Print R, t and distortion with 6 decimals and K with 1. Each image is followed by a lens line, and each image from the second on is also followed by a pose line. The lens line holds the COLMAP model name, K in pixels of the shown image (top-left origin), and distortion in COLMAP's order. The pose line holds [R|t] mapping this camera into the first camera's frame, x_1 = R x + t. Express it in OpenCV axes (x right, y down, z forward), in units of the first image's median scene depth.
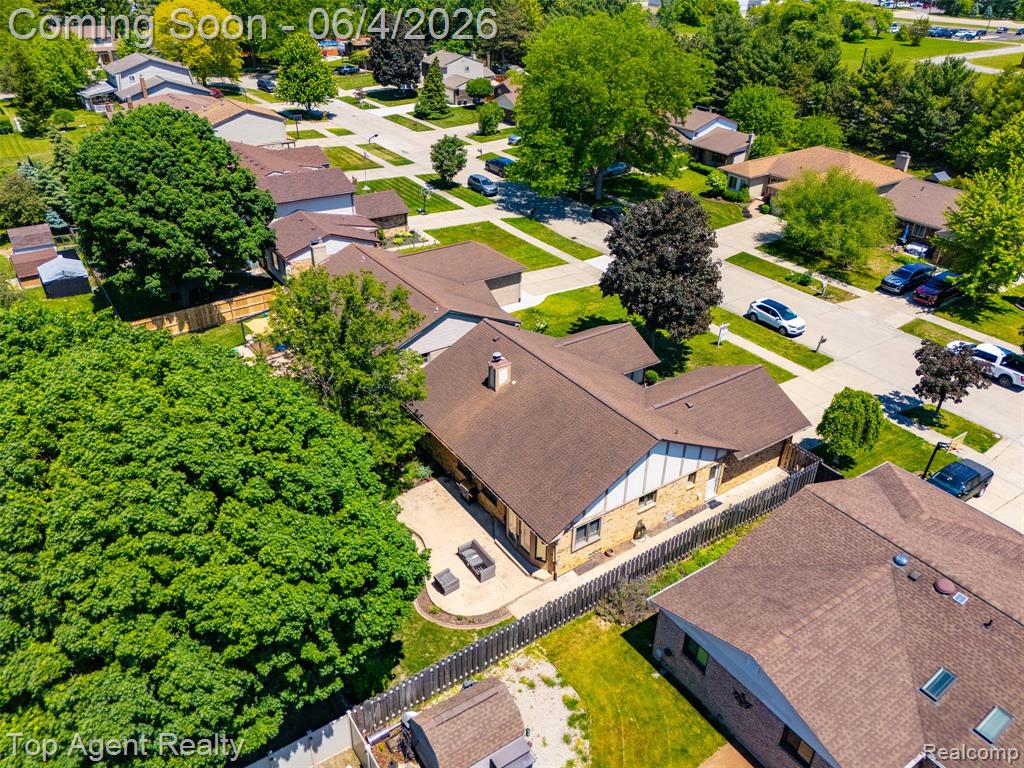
lens RADIAL K [[750.3, 0, 512.3], [0, 750.3, 387.6], [0, 0, 1]] dist [0.074467, -0.073617]
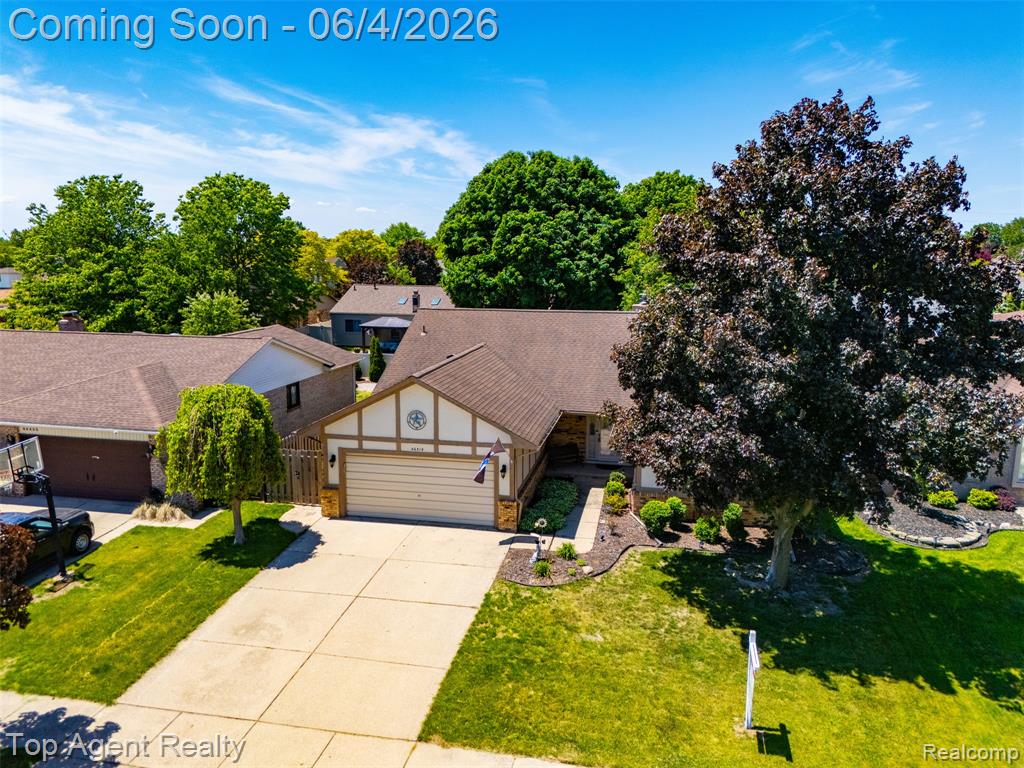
lens RADIAL K [[750.3, 0, 512.3], [0, 750.3, 387.6], [0, 0, 1]] dist [0.074467, -0.073617]
pose [[-0.716874, 0.104602, -0.689311, 0.538599], [-0.369077, 0.781854, 0.502481, -0.264061], [0.591501, 0.614624, -0.521884, 1.112394]]
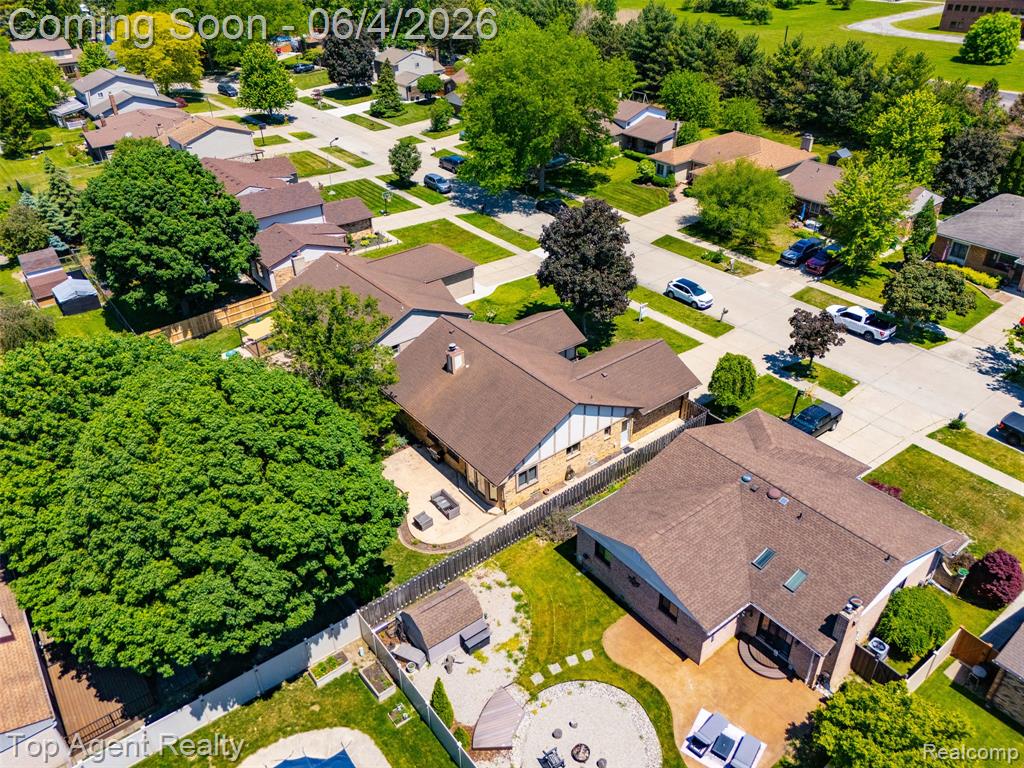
lens RADIAL K [[750.3, 0, 512.3], [0, 750.3, 387.6], [0, 0, 1]] dist [0.074467, -0.073617]
pose [[0.997382, -0.065874, 0.029828, 0.030115], [0.064663, 0.997109, 0.039911, -0.012643], [-0.032371, -0.037878, 0.998758, -0.211750]]
